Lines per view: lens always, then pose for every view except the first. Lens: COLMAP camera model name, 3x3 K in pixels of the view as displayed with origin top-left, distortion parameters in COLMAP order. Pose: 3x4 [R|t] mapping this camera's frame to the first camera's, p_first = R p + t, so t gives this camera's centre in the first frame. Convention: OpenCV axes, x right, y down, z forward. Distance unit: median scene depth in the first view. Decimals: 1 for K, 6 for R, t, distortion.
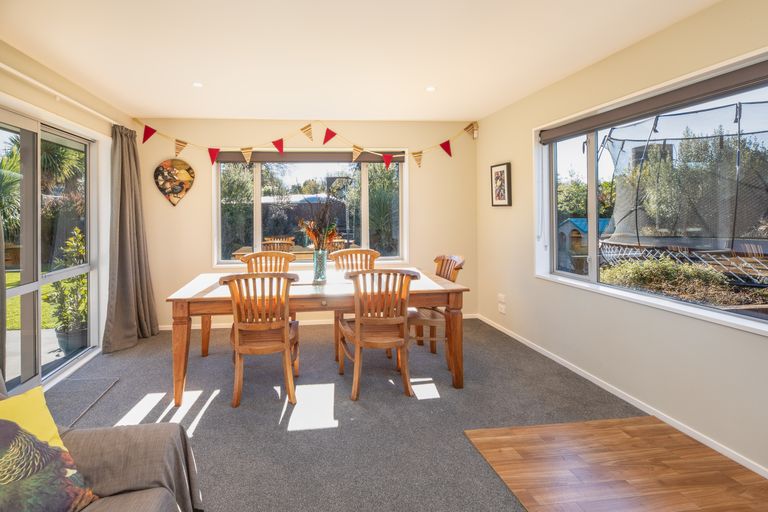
lens RADIAL K [[375.5, 0, 332.4], [0, 375.5, 212.1], [0, 0, 1]] dist [-0.002697, -0.000170]
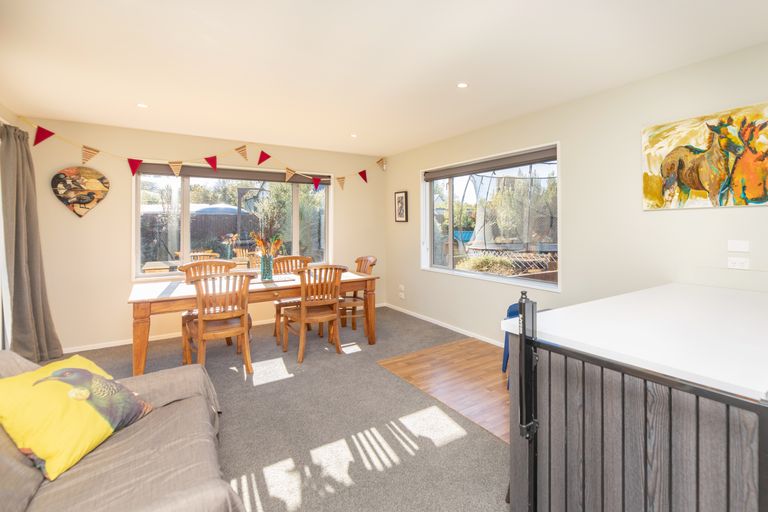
lens RADIAL K [[395.1, 0, 384.6], [0, 395.1, 223.8], [0, 0, 1]] dist [0.000573, 0.000098]
pose [[0.935091, 0.007455, 0.354330, -0.124692], [-0.006362, 0.999971, -0.004248, -0.001425], [-0.354351, 0.001718, 0.935111, -0.340441]]
